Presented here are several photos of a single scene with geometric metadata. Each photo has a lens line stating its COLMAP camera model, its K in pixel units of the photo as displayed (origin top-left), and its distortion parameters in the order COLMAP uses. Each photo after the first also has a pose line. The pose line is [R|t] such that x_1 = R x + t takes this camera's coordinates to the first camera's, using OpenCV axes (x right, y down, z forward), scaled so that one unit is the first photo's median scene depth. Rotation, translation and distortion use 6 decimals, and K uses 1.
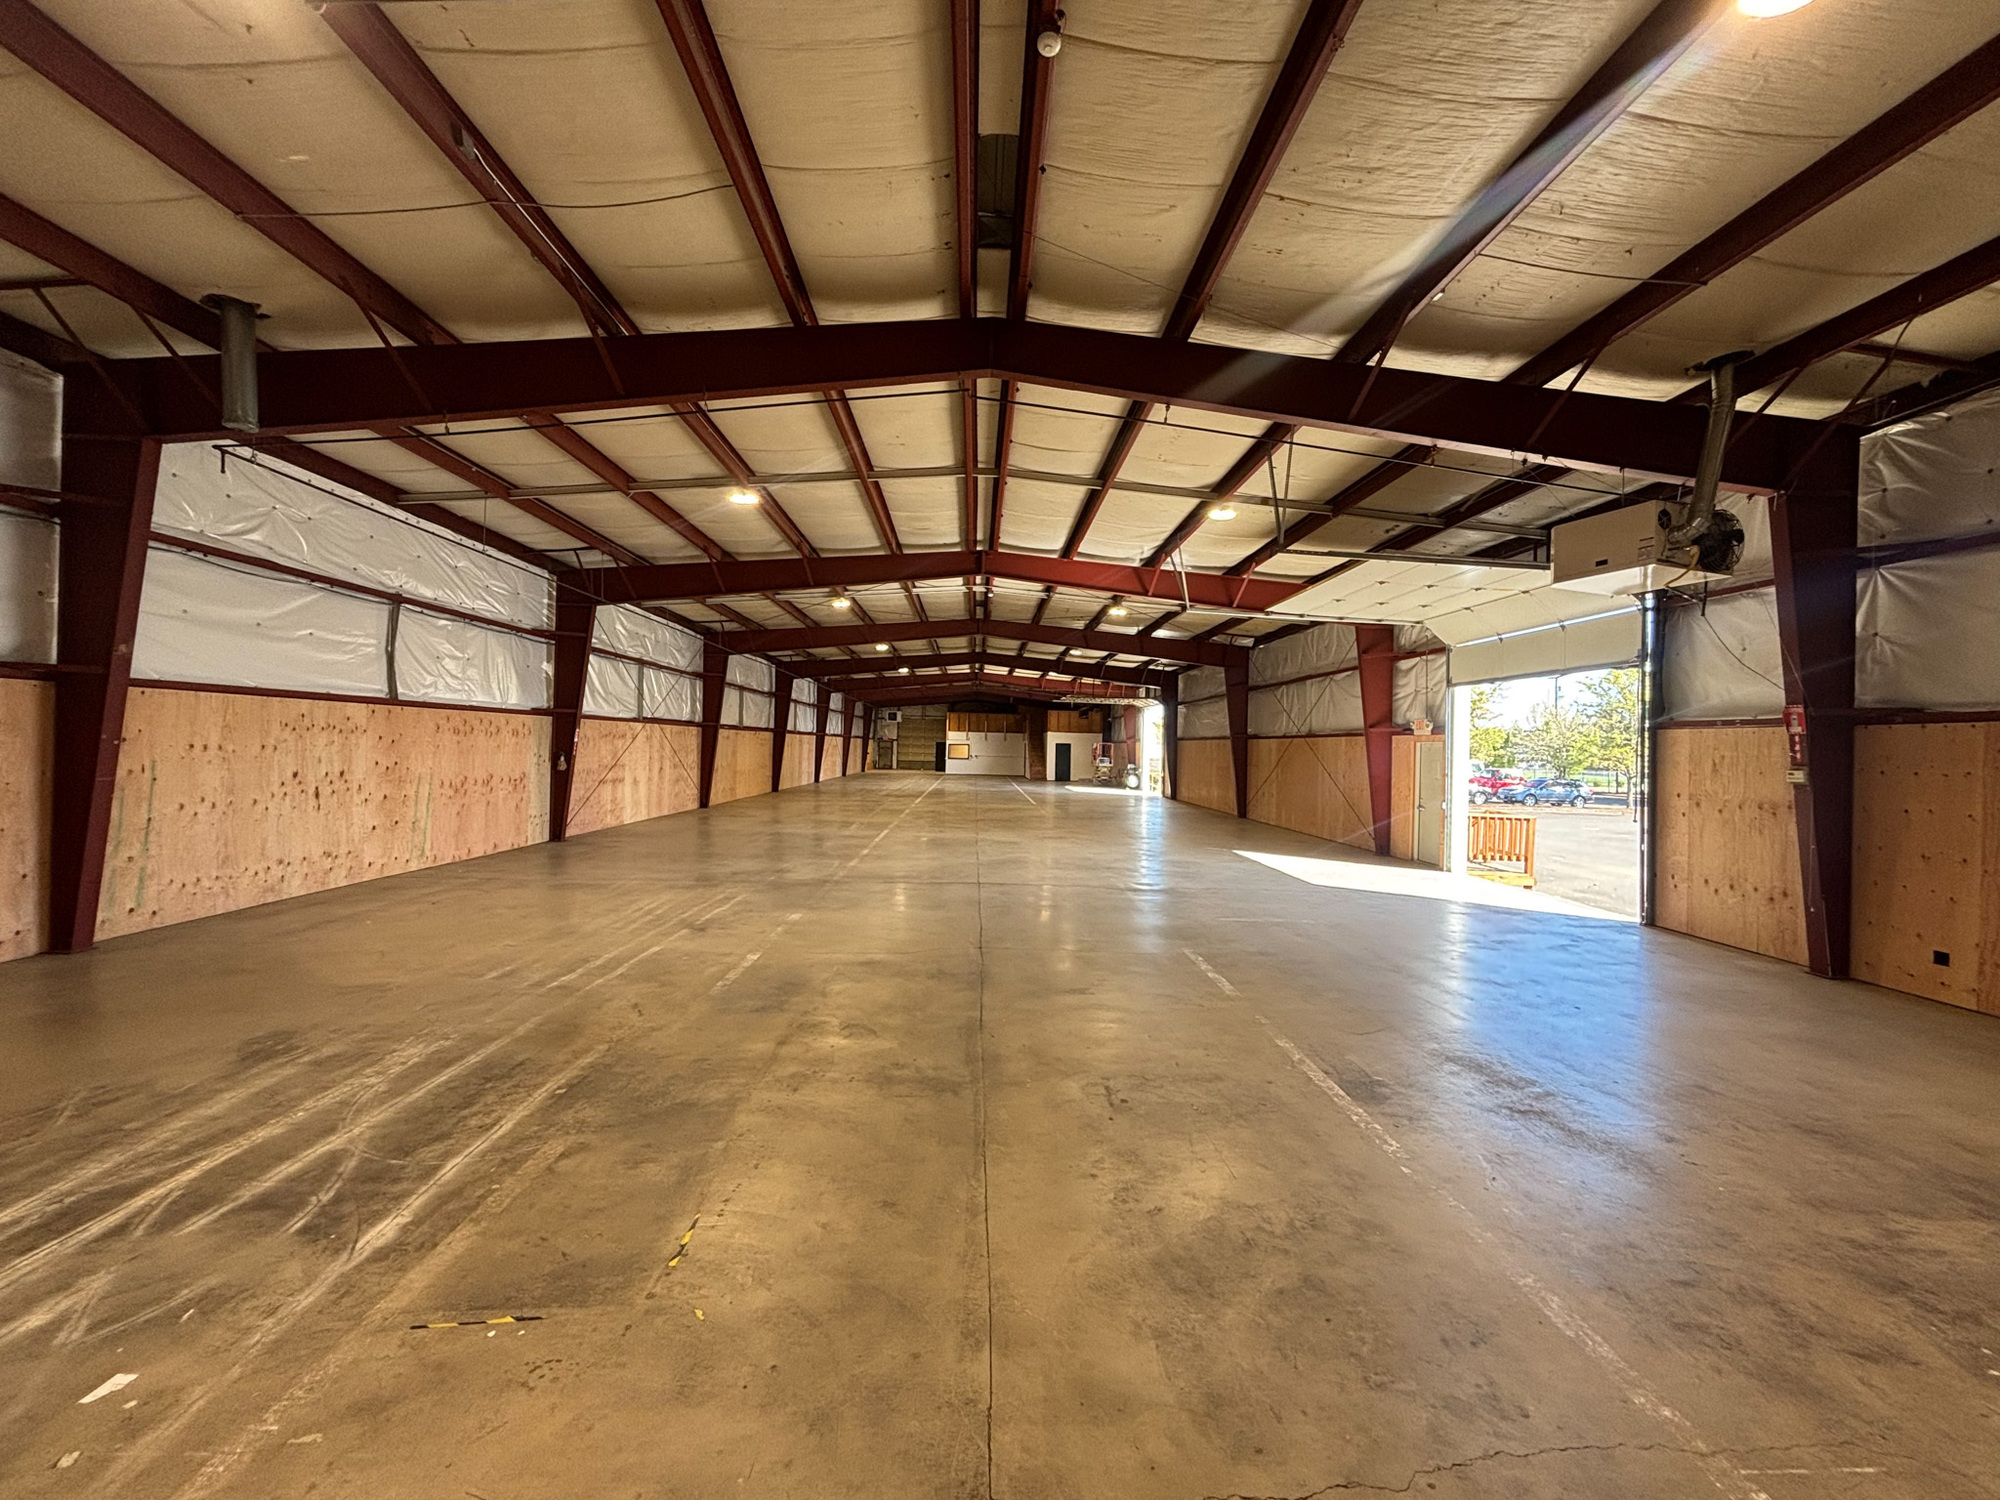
lens RADIAL K [[795.6, 0, 991.3], [0, 795.6, 749.2], [0, 0, 1]] dist [0.000552, -0.000021]
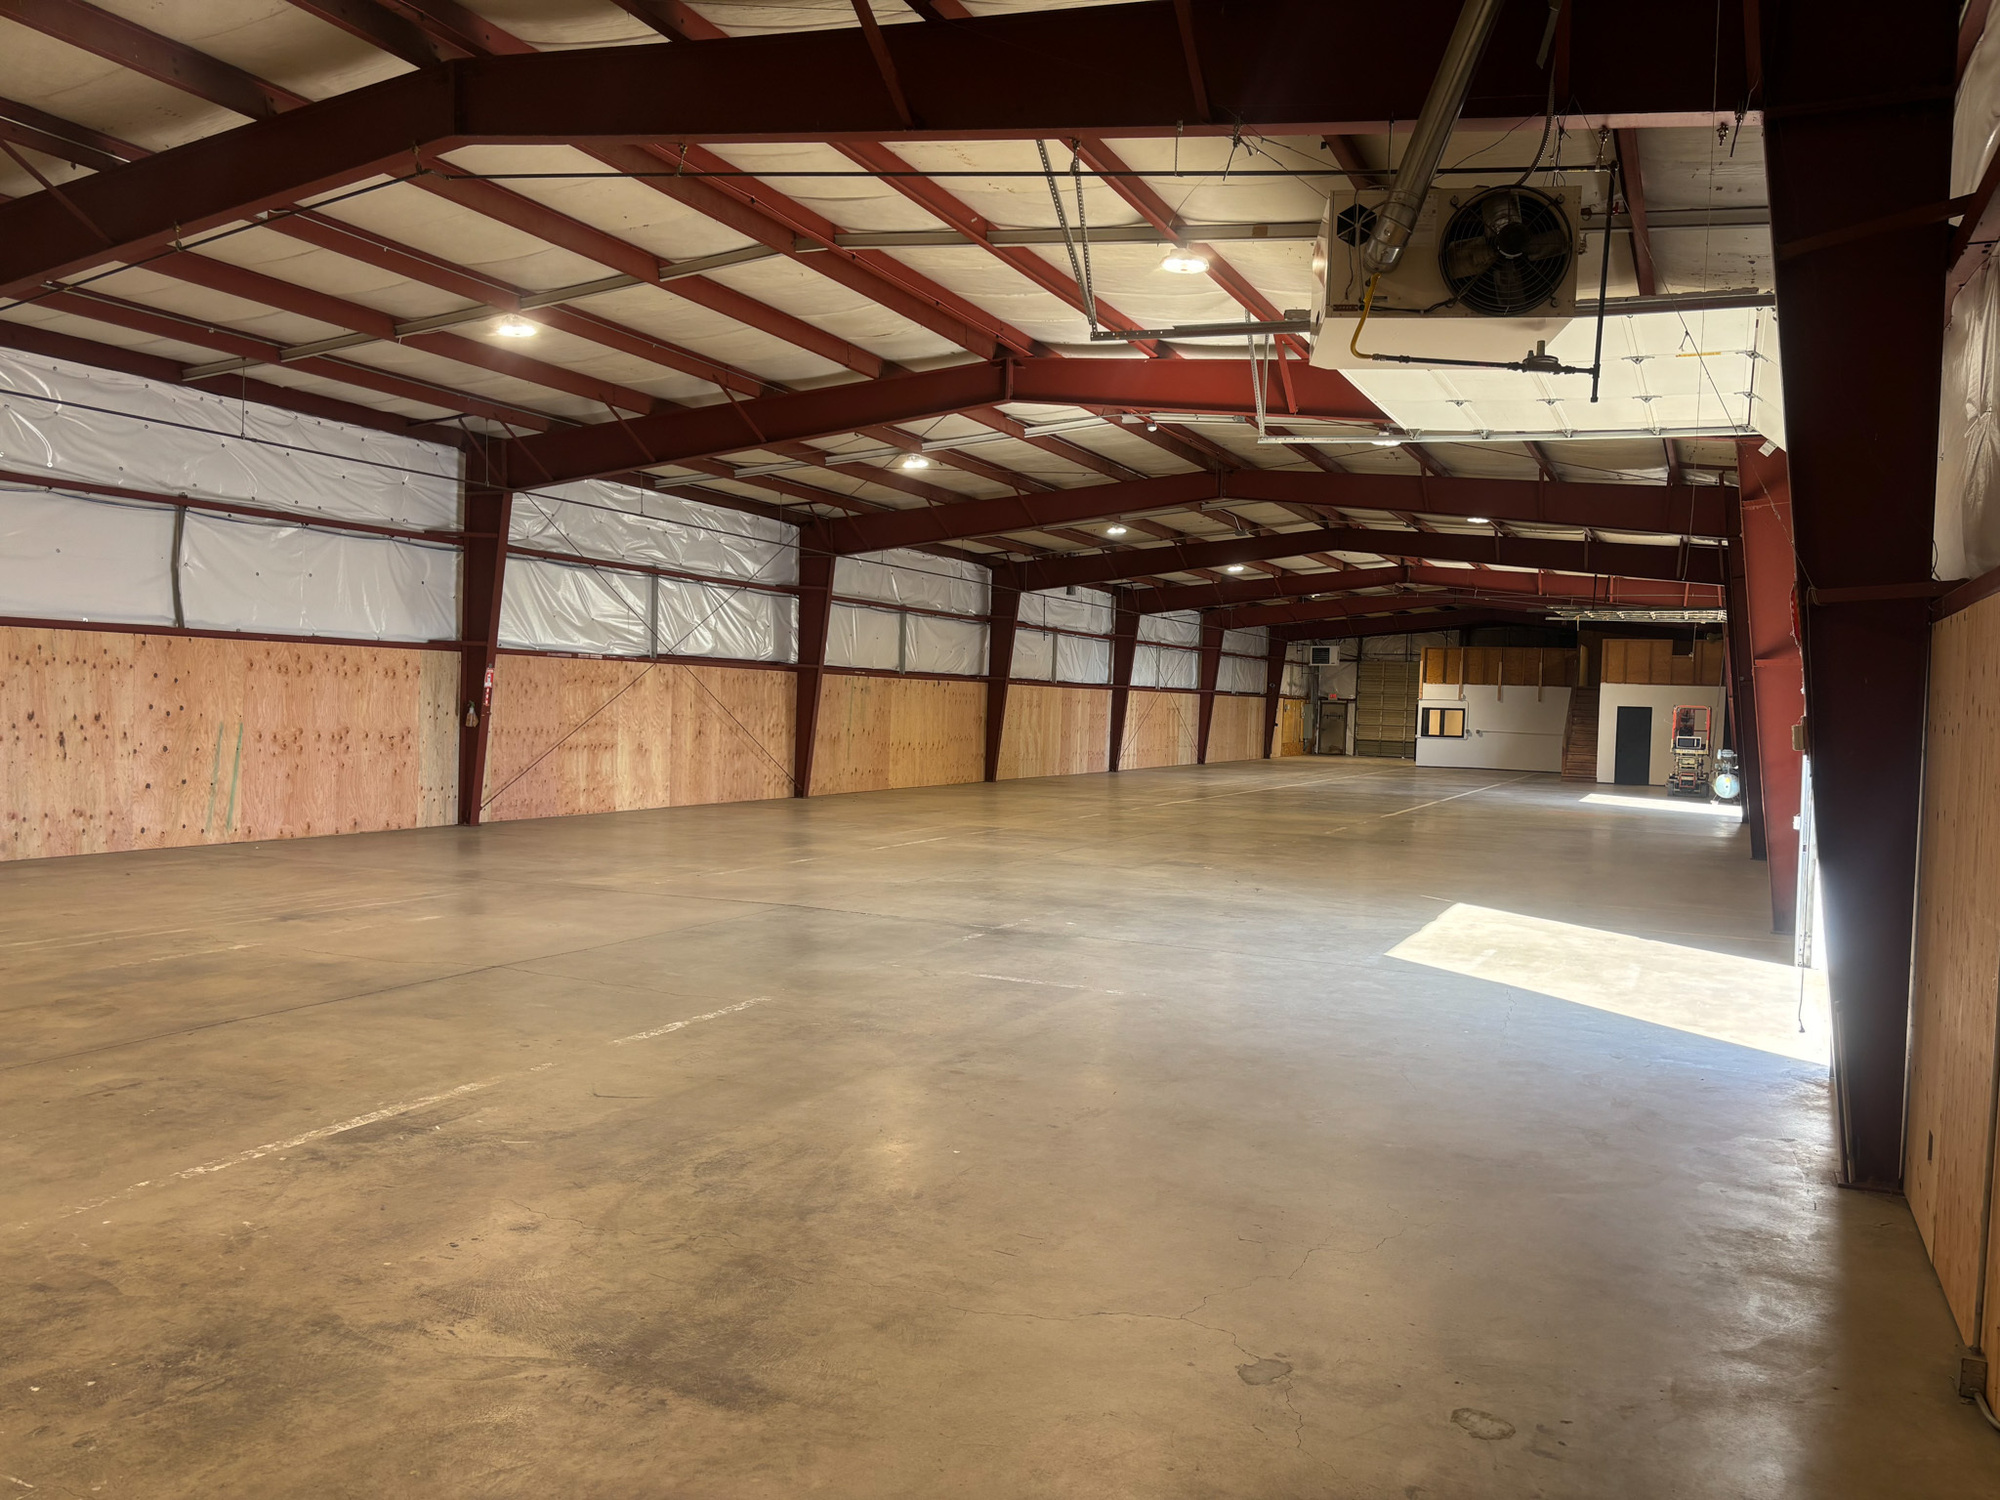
lens RADIAL K [[1496.8, 0, 992.0], [0, 1496.8, 754.1], [0, 0, 1]] dist [0.025389, 0.004545]
pose [[0.889616, 0.020418, -0.456253, 0.944290], [-0.011163, 0.999674, 0.022971, 0.028558], [0.456574, -0.015342, 0.889553, 0.026346]]
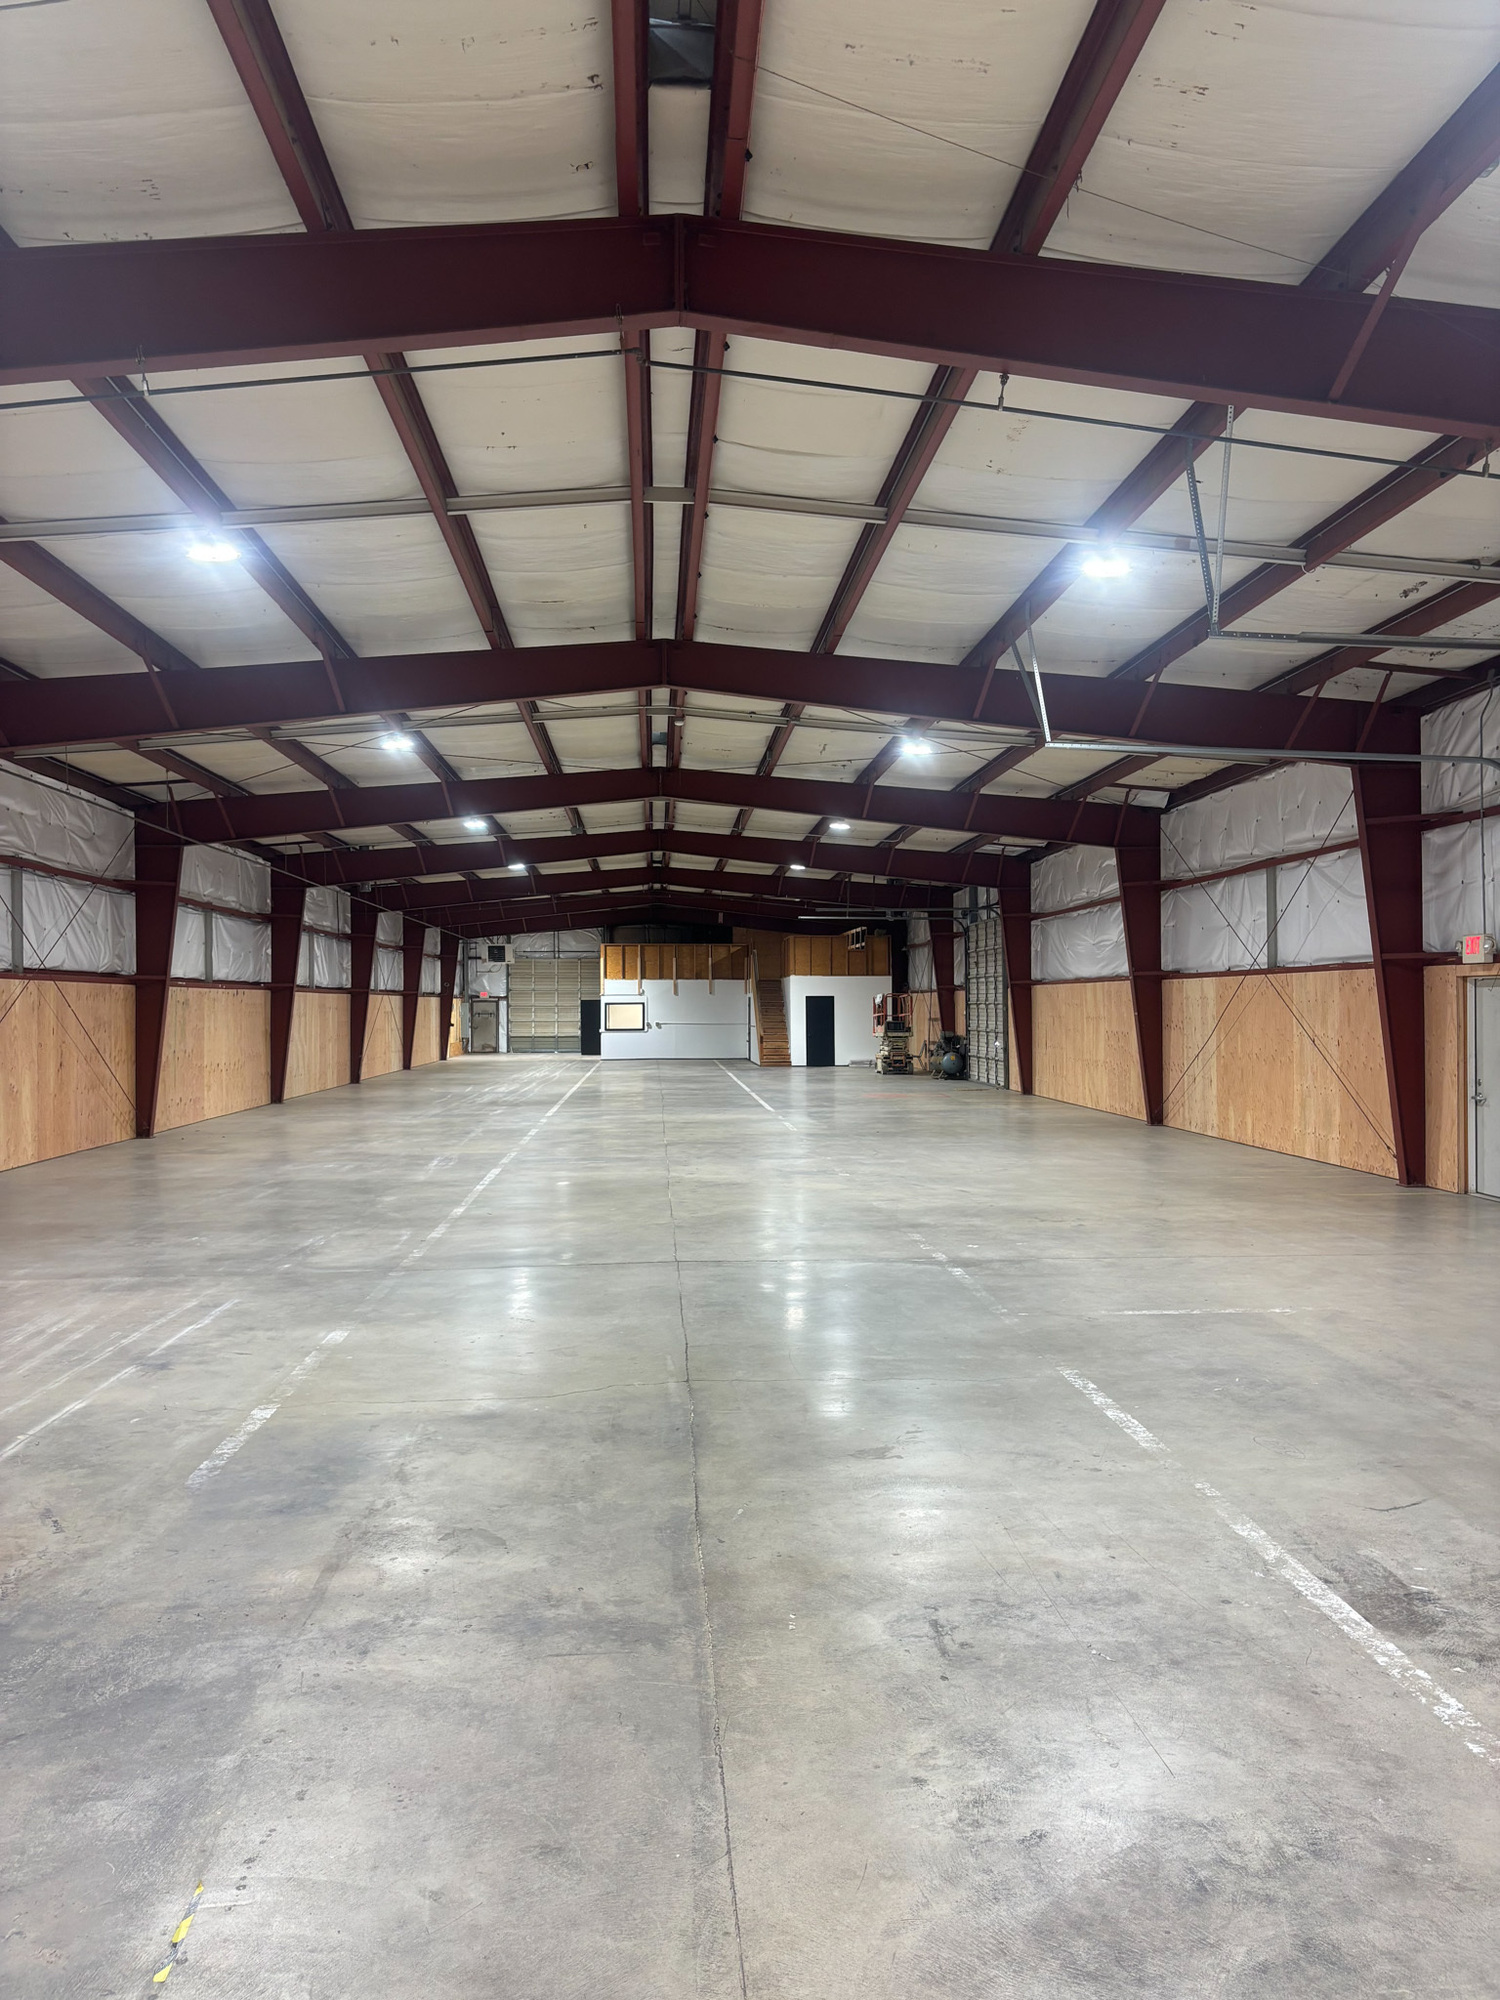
lens RADIAL K [[1496.8, 0, 750.0], [0, 1496.8, 1000.0], [0, 0, 1]] dist [0.025389, 0.004545]
pose [[0.998644, -0.026407, 0.044863, -0.009972], [0.026695, 0.999627, -0.005835, -0.001138], [-0.044692, 0.007024, 0.998976, -0.020246]]
